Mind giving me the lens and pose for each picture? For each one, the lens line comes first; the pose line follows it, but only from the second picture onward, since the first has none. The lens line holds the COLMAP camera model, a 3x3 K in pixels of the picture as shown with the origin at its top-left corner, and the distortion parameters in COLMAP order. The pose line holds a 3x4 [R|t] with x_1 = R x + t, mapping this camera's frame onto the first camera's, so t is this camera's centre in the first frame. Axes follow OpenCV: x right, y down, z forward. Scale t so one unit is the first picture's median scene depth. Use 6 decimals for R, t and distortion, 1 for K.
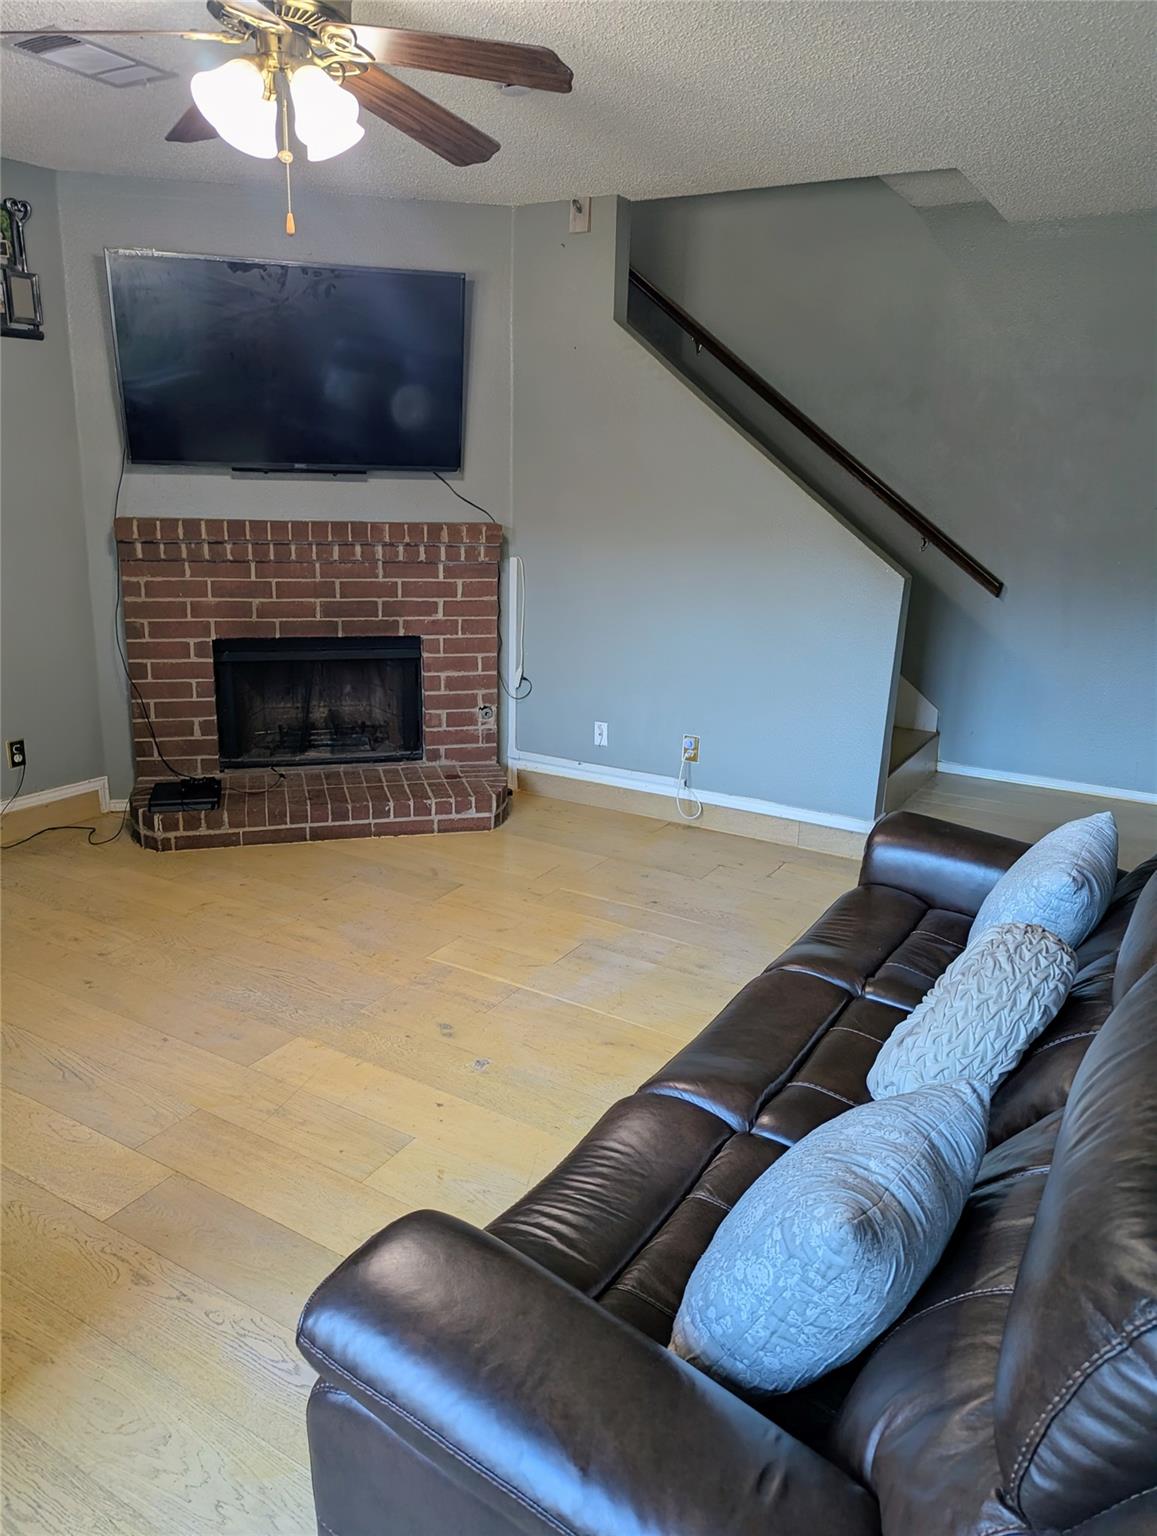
lens RADIAL K [[1087.3, 0, 571.3], [0, 1087.3, 759.6], [0, 0, 1]] dist [0.049174, -0.050848]
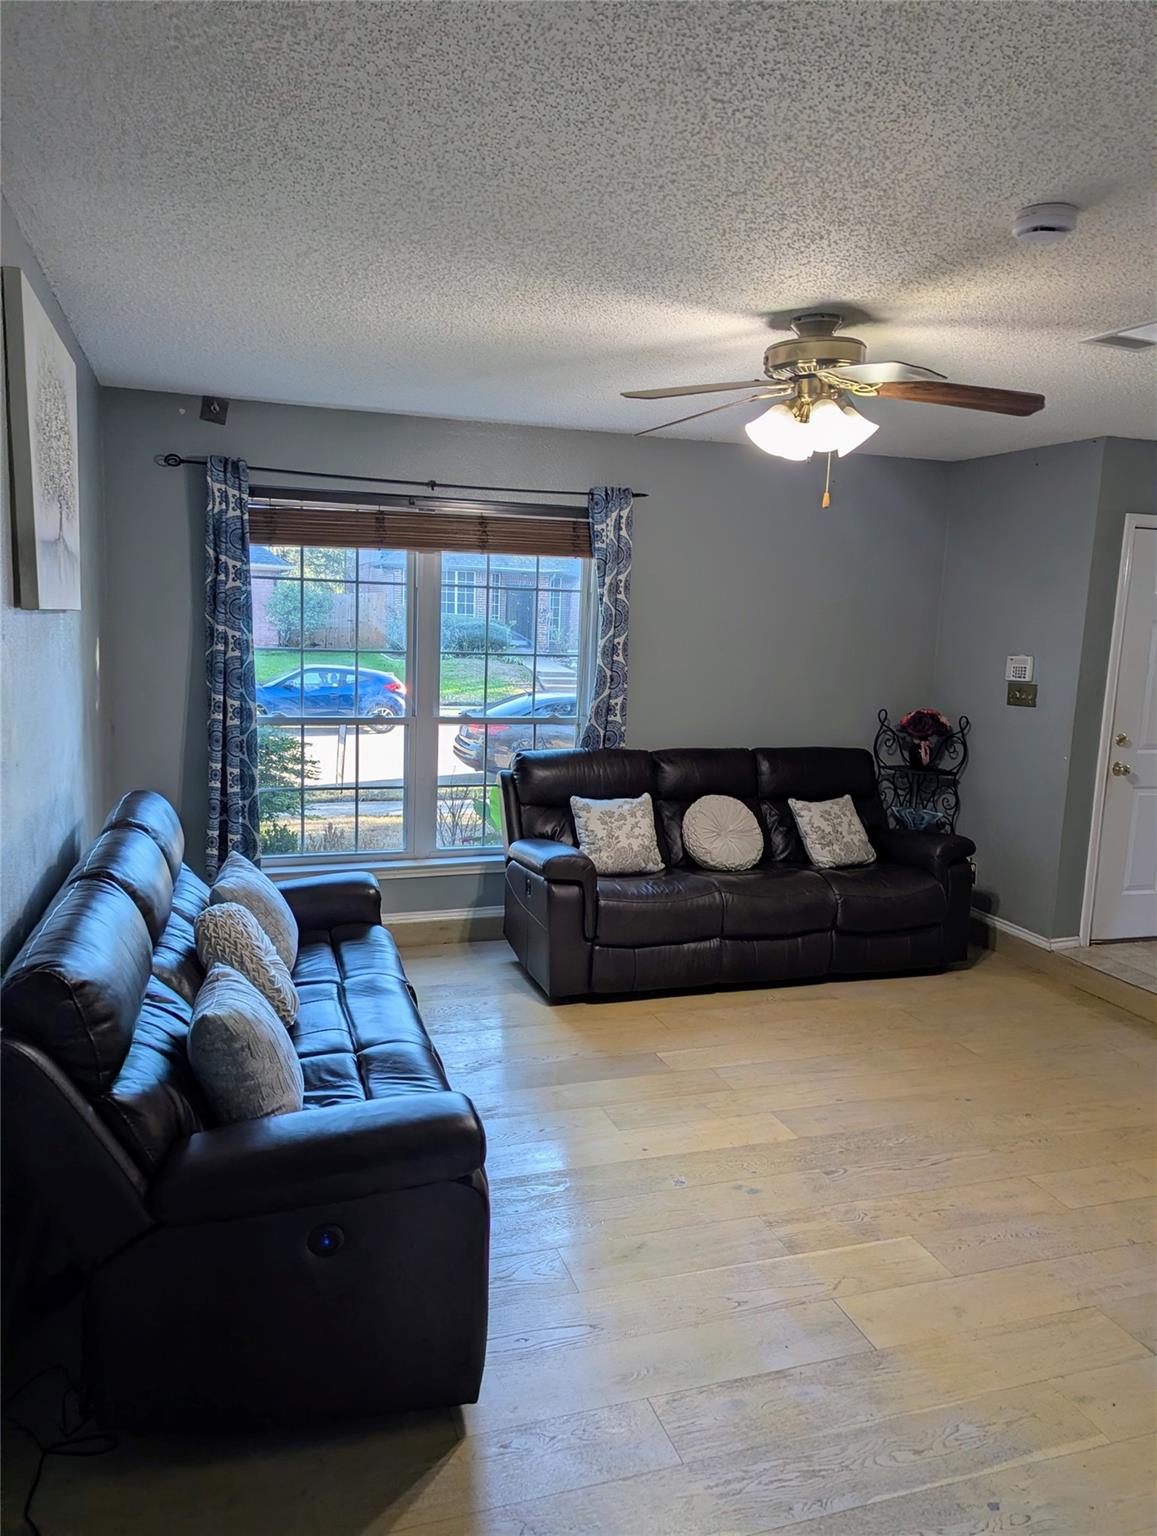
lens RADIAL K [[1087.3, 0, 571.4], [0, 1087.3, 772.0], [0, 0, 1]] dist [0.049174, -0.050848]
pose [[-0.649149, 0.064910, -0.757887, 0.808476], [-0.252650, 0.921389, 0.295314, -0.413974], [0.717478, 0.383183, -0.581719, 1.398039]]
